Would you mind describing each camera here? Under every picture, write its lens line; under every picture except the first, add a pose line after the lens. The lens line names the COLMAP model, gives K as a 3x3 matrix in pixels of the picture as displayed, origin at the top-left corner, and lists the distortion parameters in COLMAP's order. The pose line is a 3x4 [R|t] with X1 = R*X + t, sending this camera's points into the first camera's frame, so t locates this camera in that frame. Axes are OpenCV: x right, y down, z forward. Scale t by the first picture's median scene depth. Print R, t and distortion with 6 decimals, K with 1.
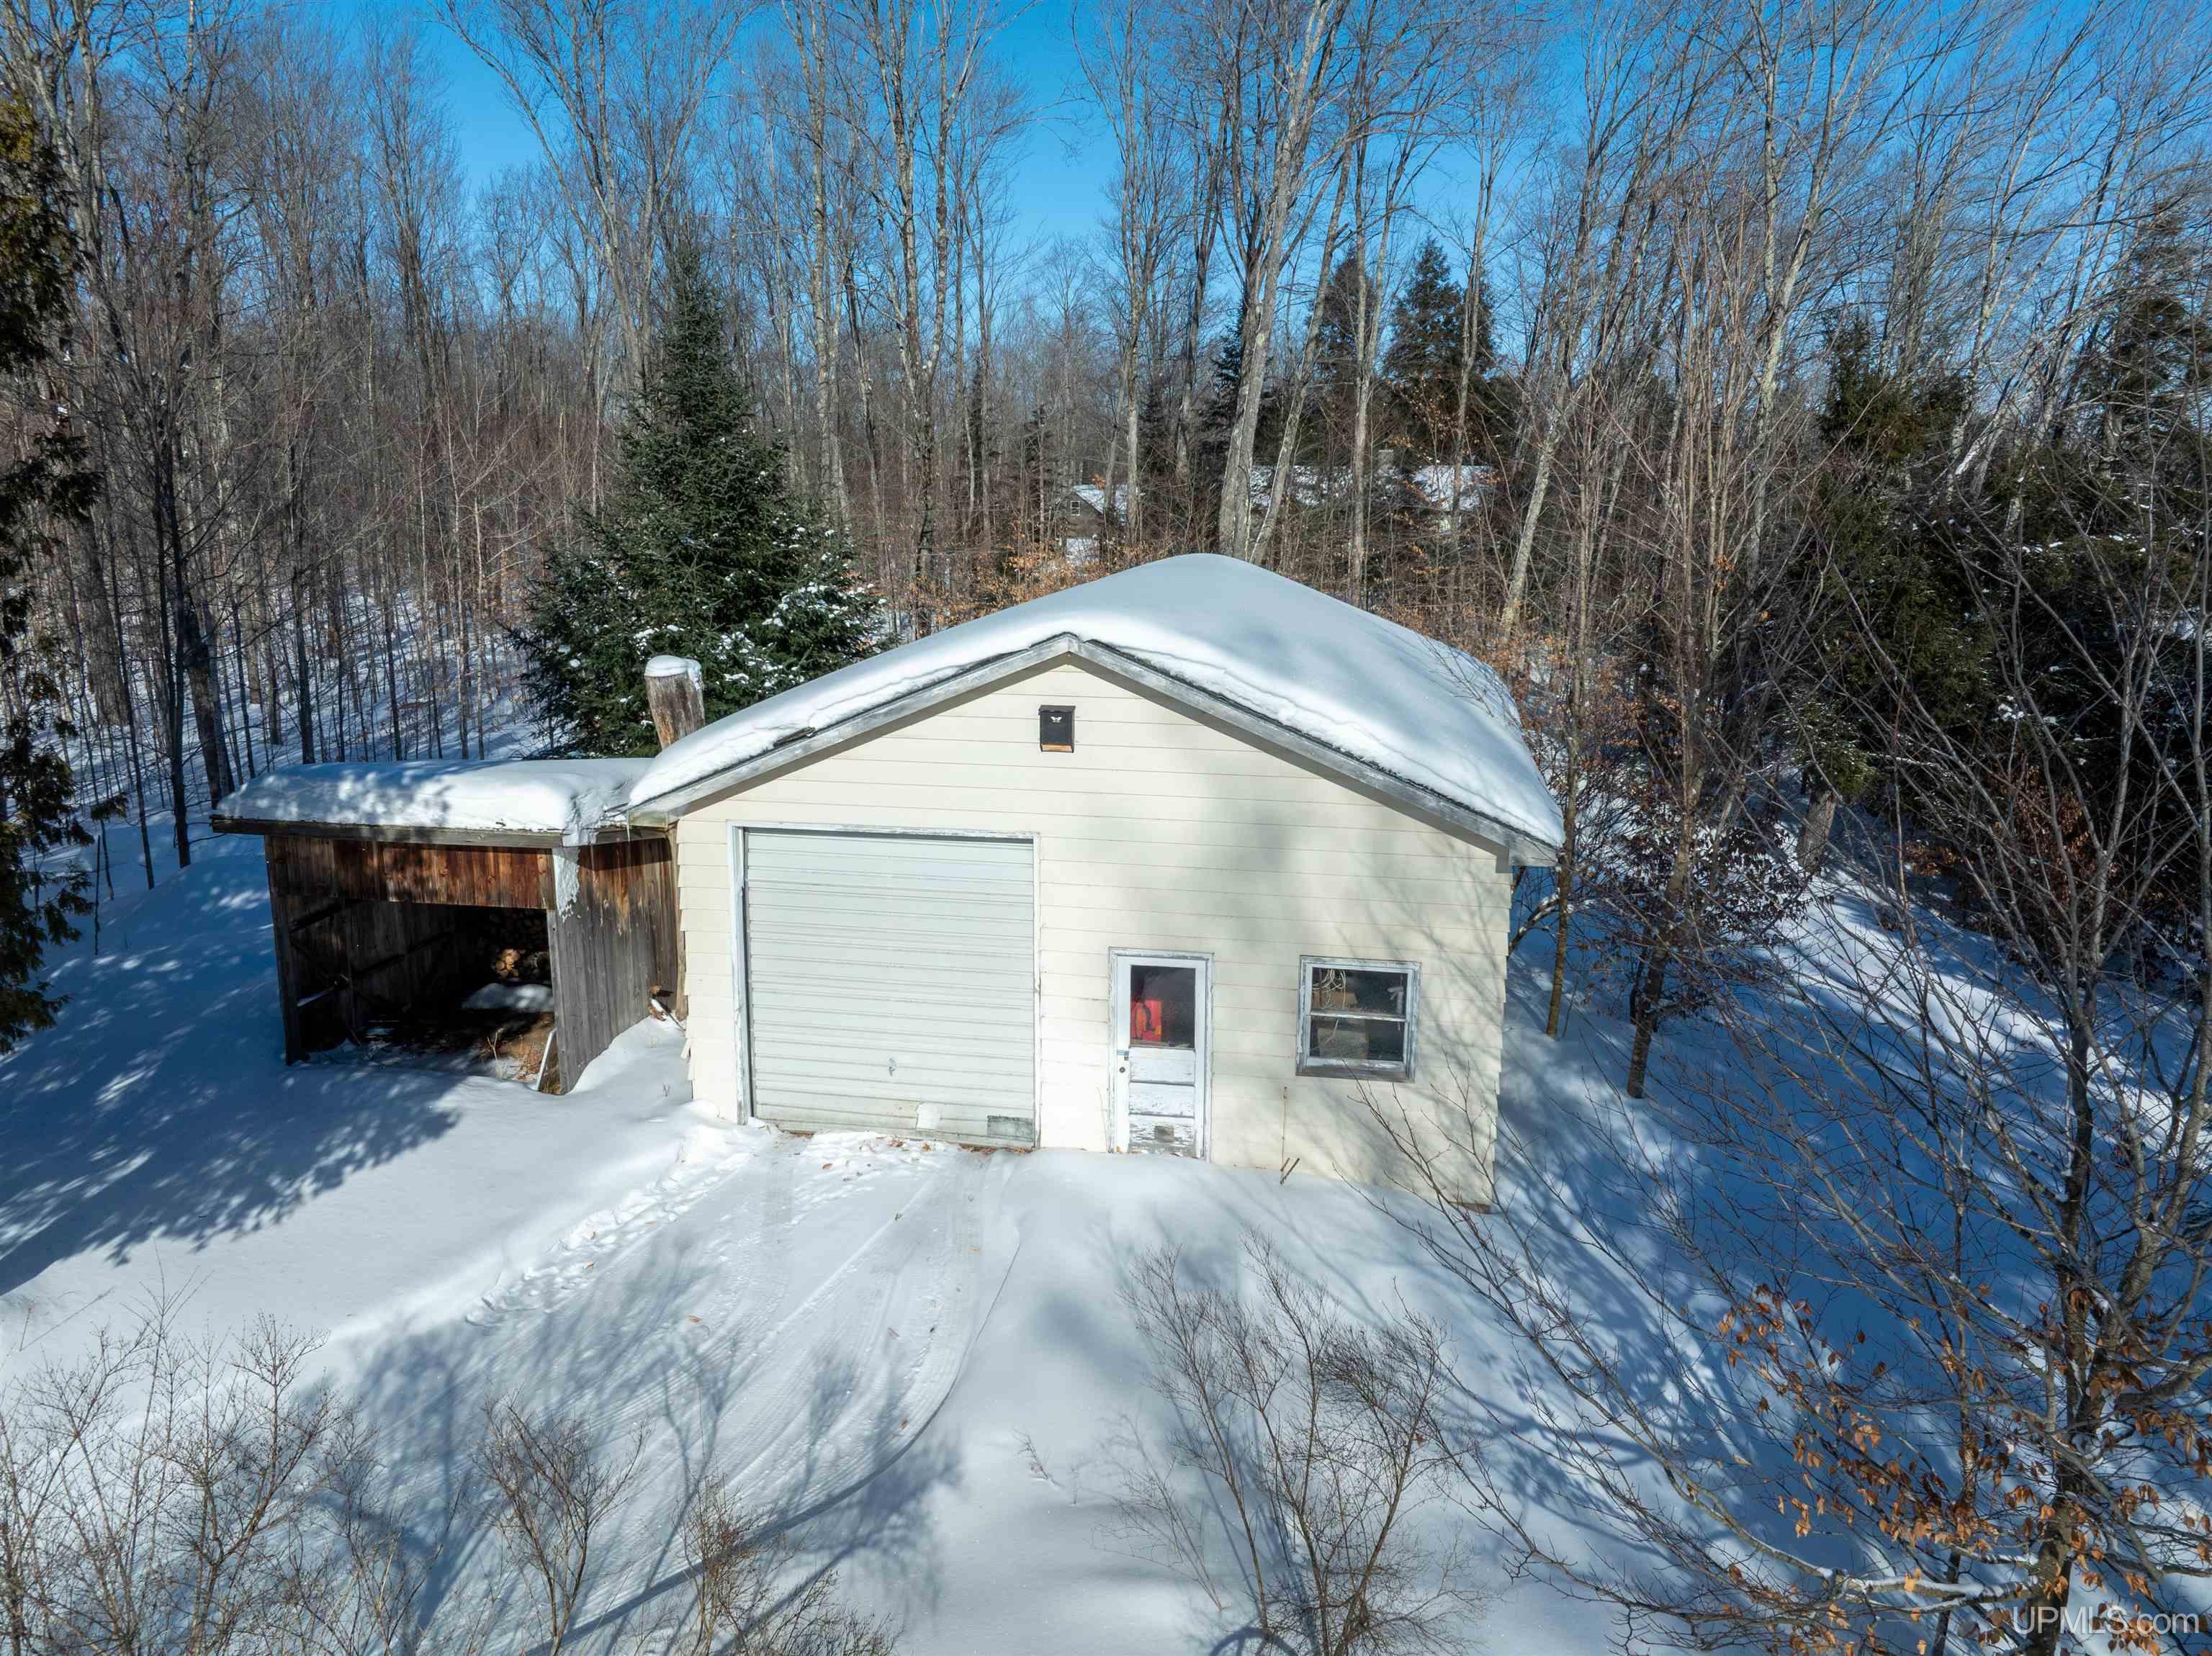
lens RADIAL K [[1580.9, 0, 1098.8], [0, 1580.9, 799.3], [0, 0, 1]] dist [-0.059224, 0.035983]
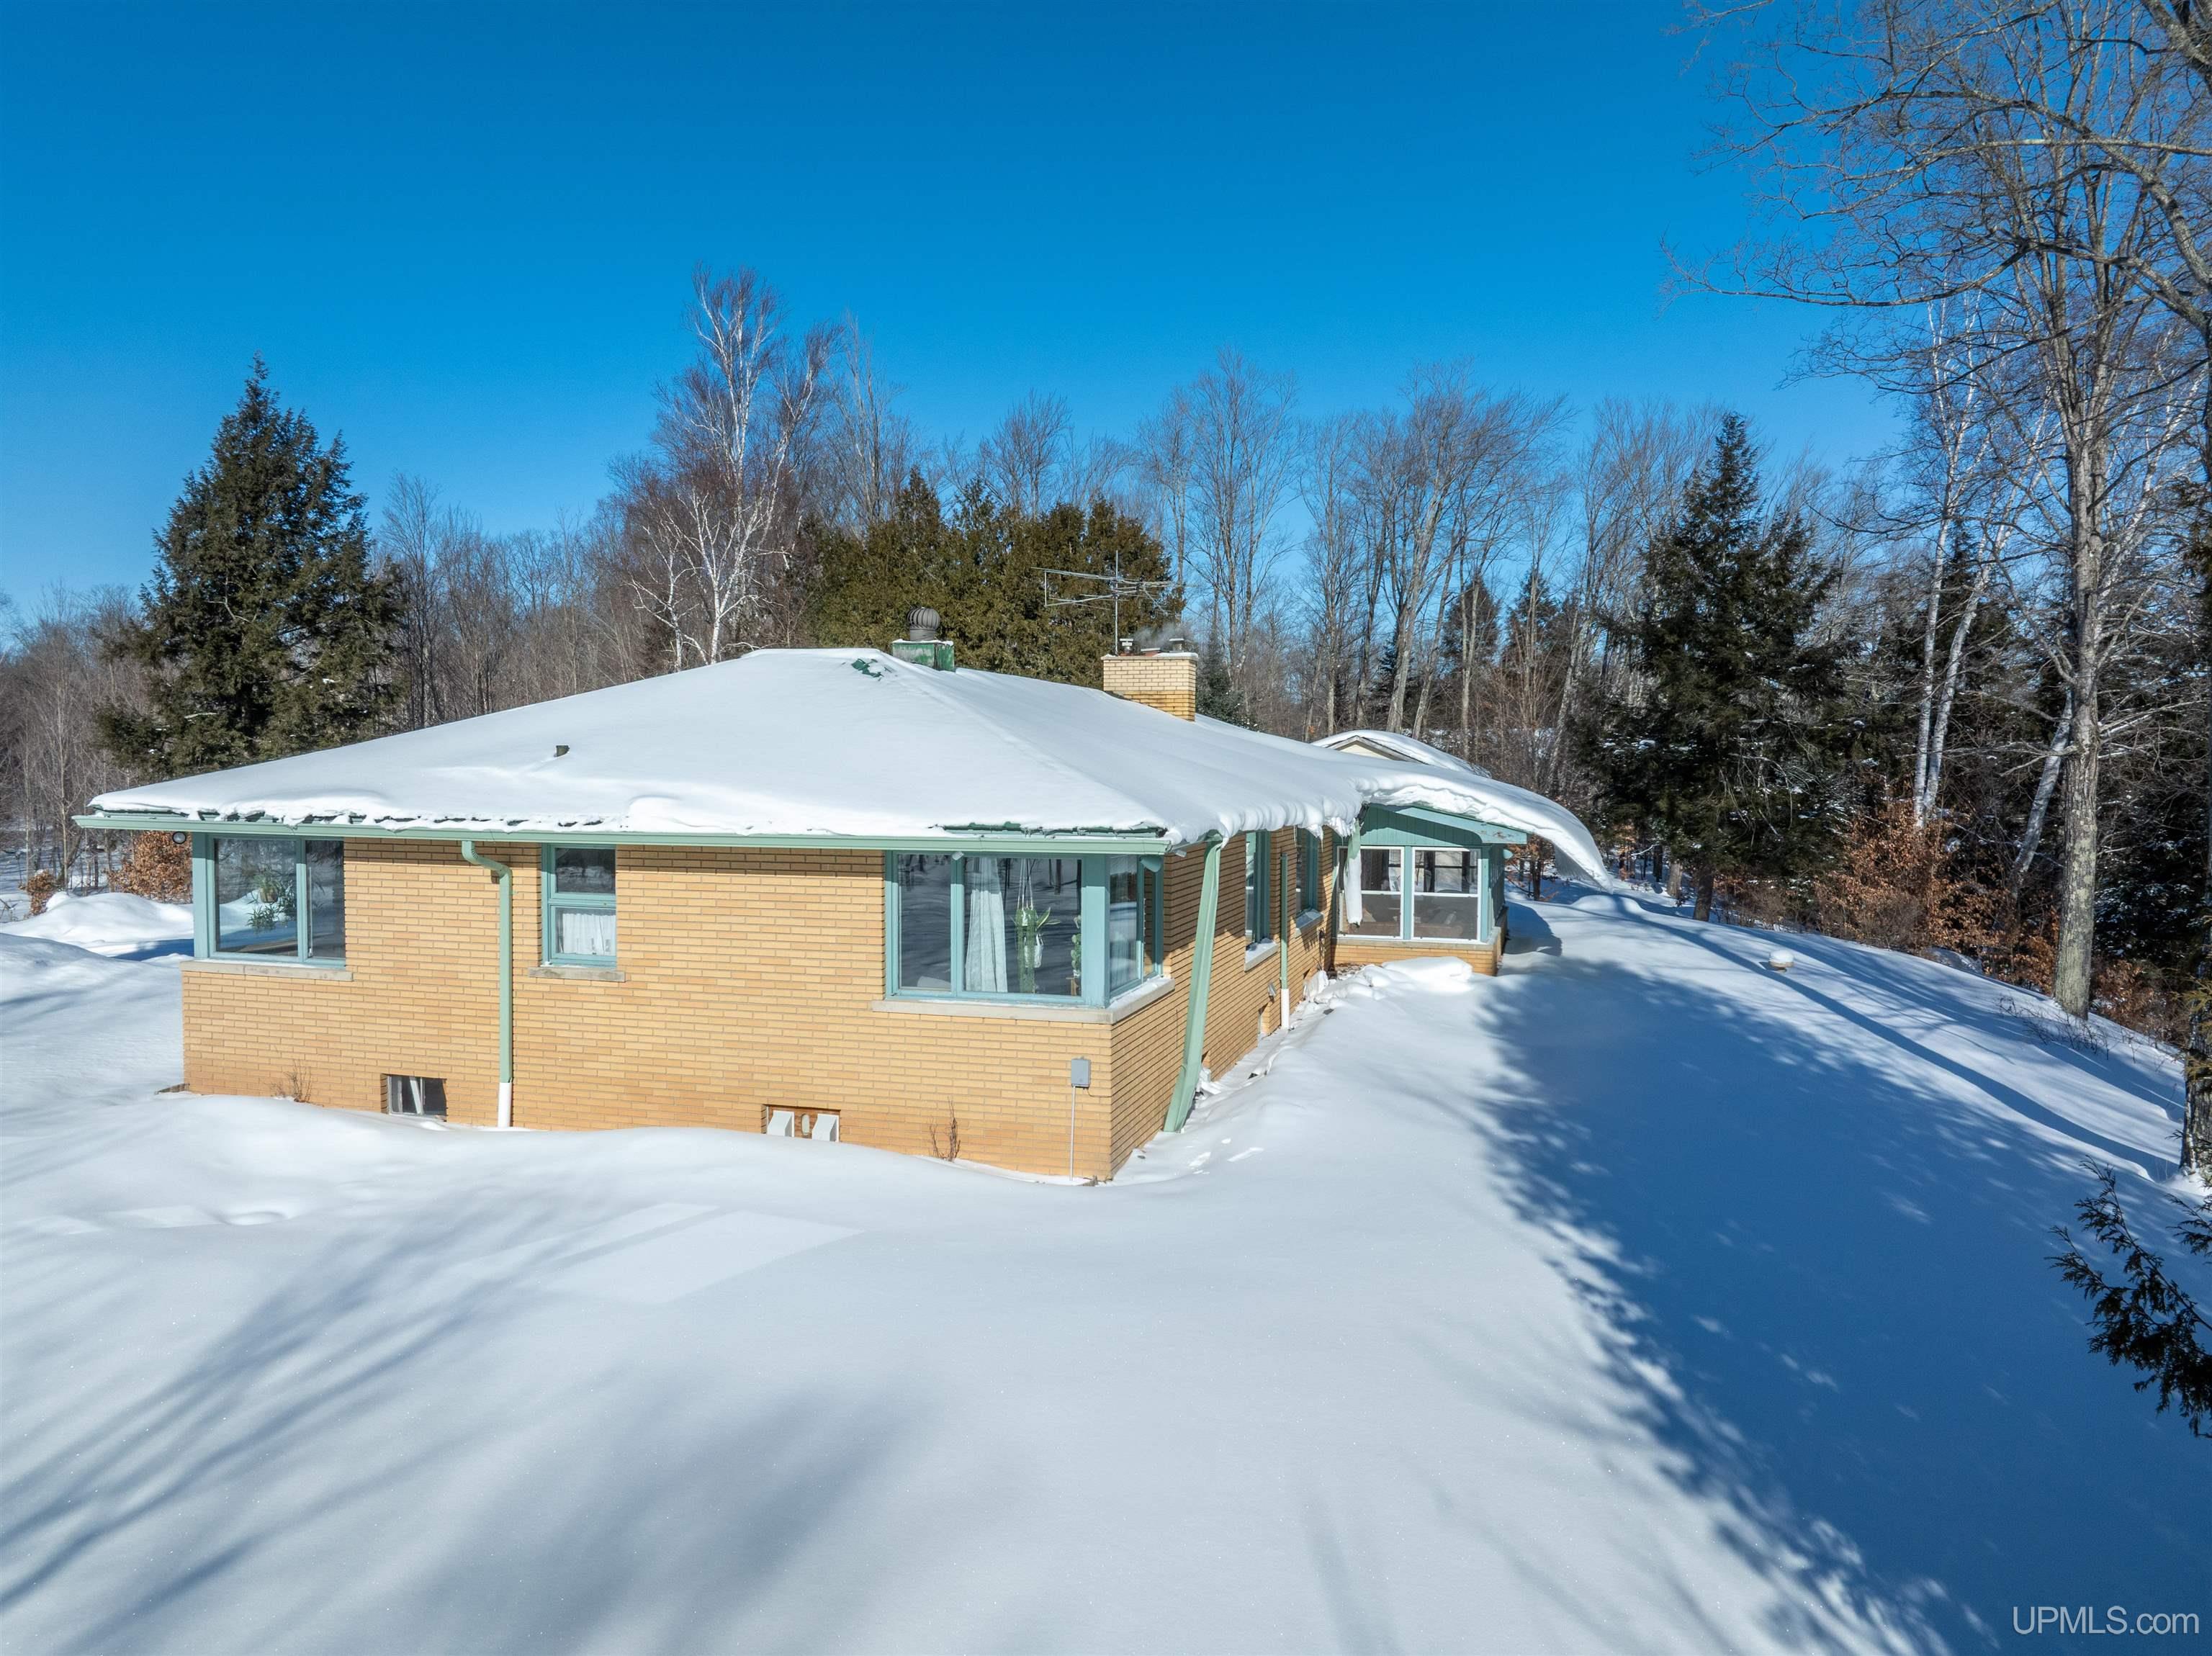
lens RADIAL K [[1530.9, 0, 1106.0], [0, 1530.9, 828.0], [0, 0, 1]] dist [-0.000597, 0.000242]
pose [[0.995333, 0.003081, -0.096453, -0.246812], [-0.018111, 0.987694, -0.155344, 0.662566], [0.094787, 0.156365, 0.983140, -2.546915]]
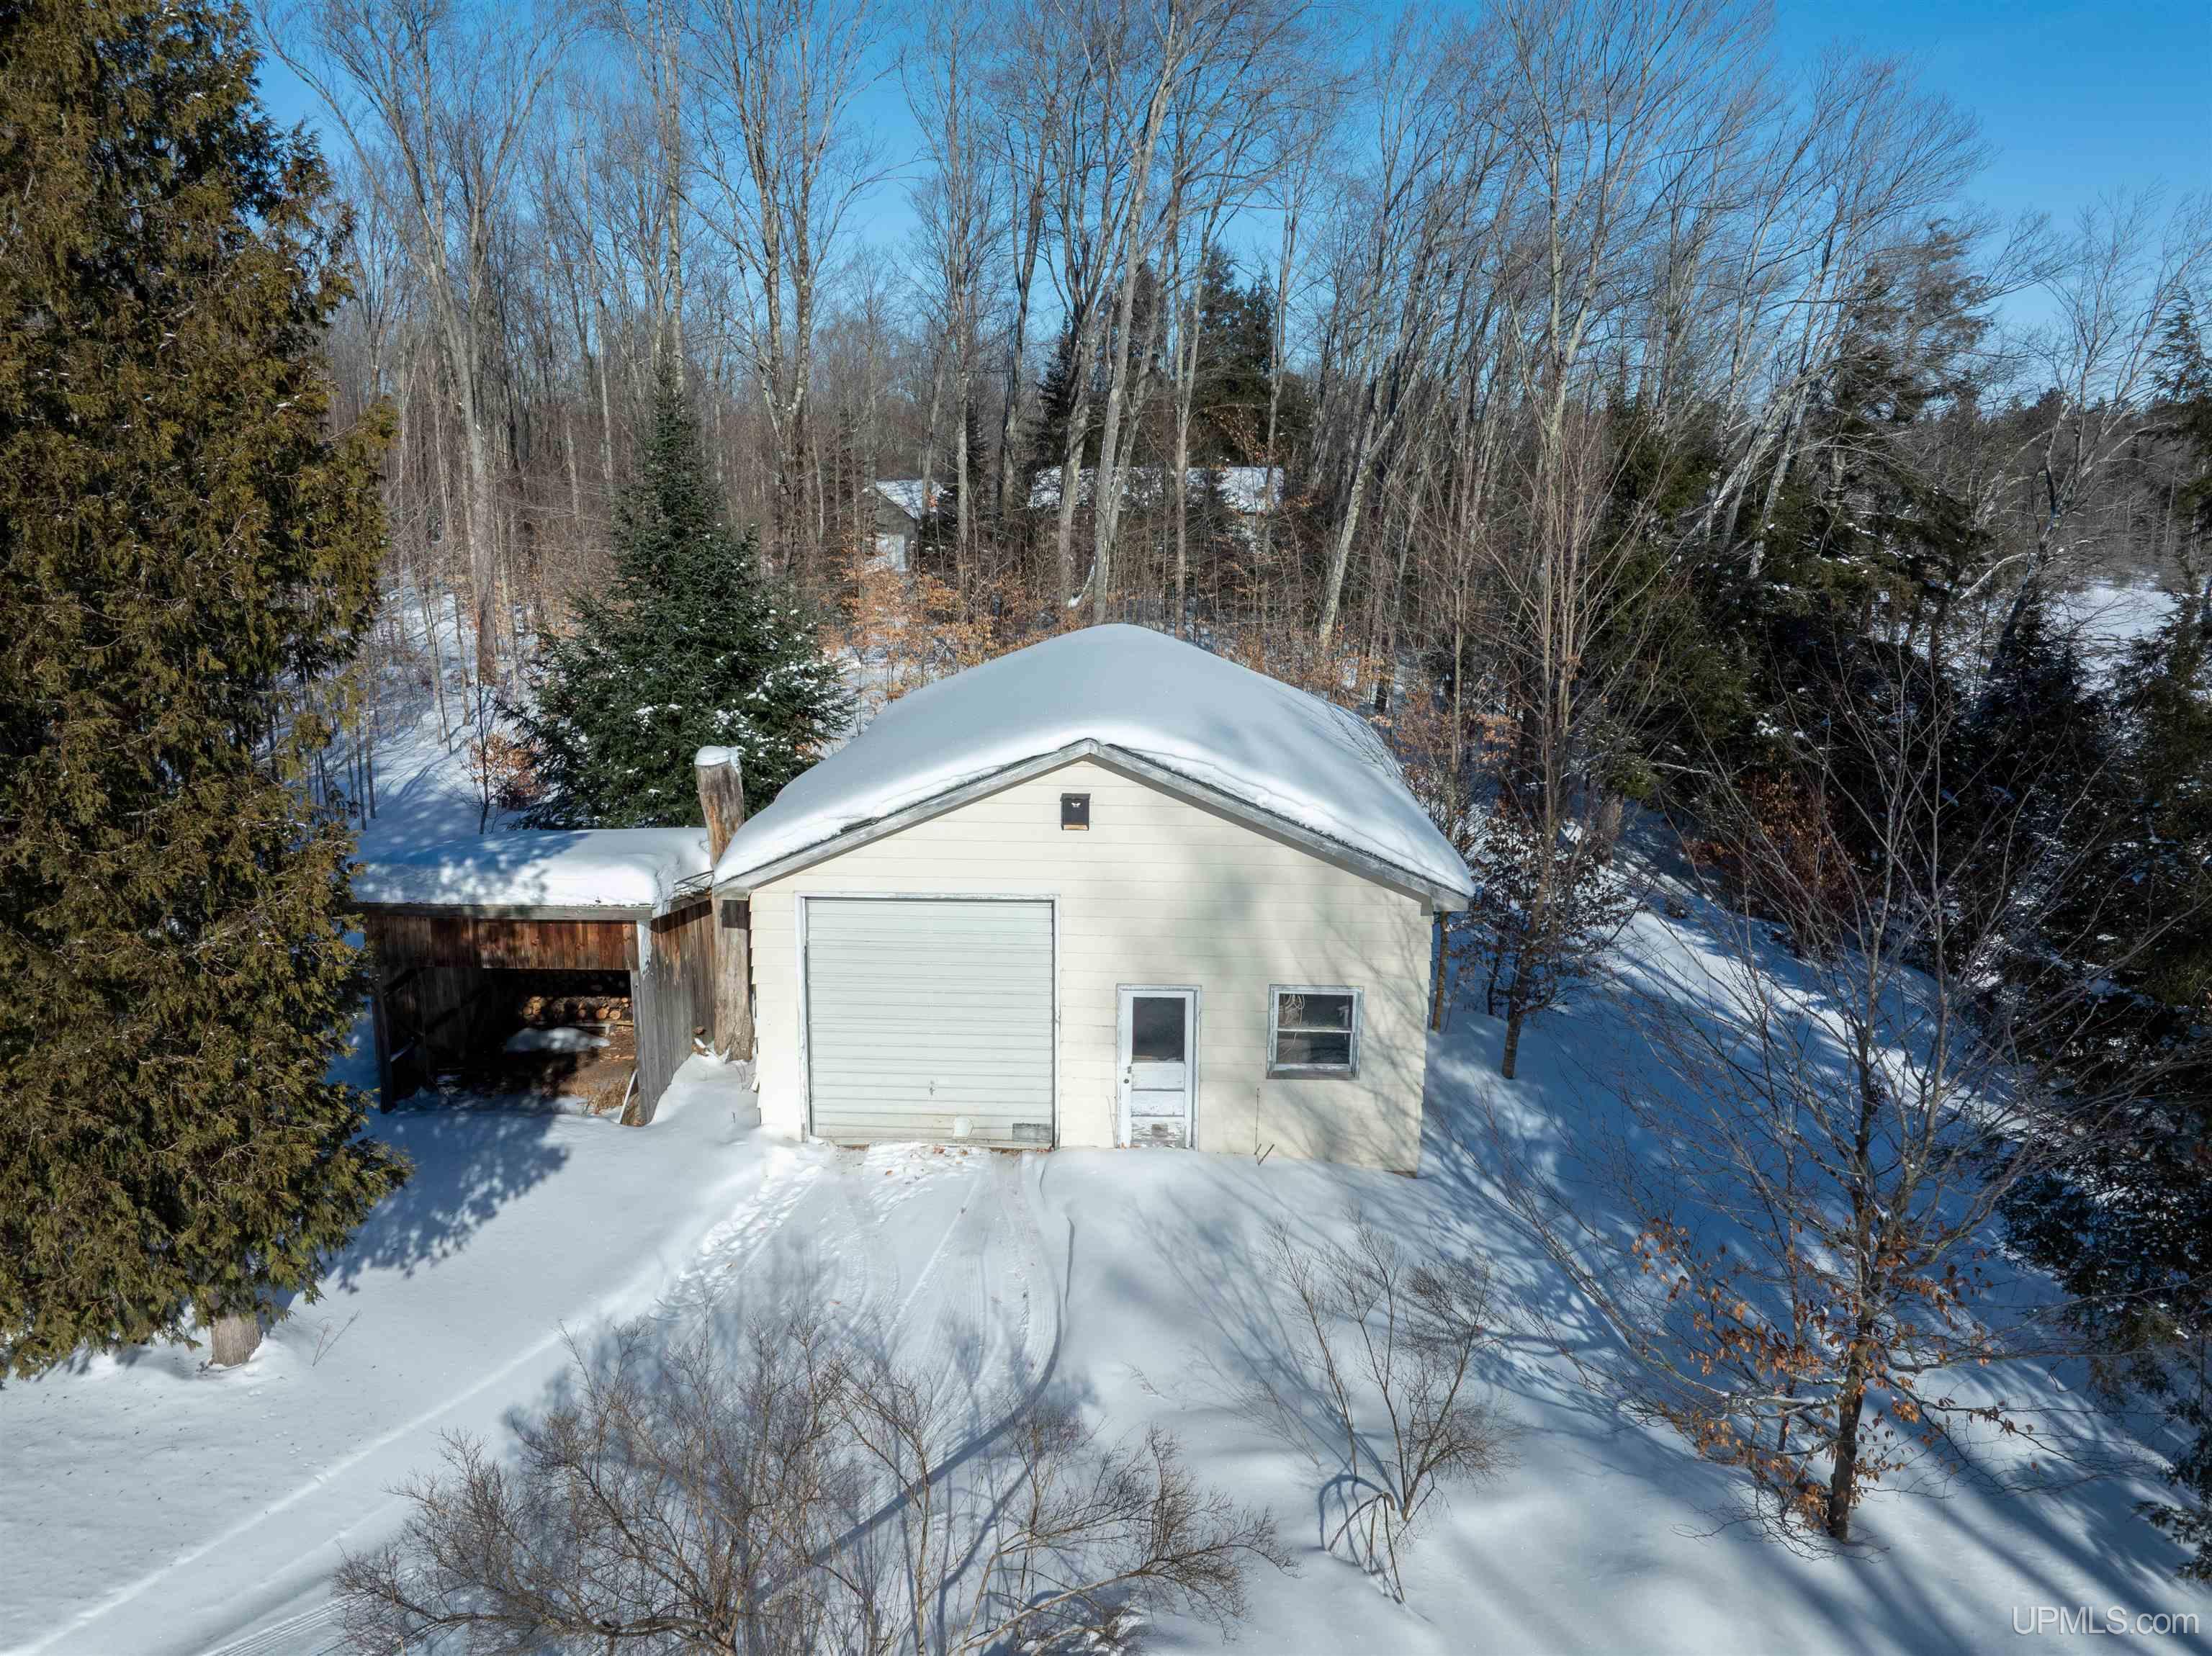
lens RADIAL K [[1580.9, 0, 1098.8], [0, 1580.9, 799.3], [0, 0, 1]] dist [-0.059224, 0.035983]
pose [[0.989847, -0.028724, 0.139204, -0.166216], [0.026698, 0.999509, 0.016404, -0.068602], [-0.139607, -0.012521, 0.990128, -0.215702]]
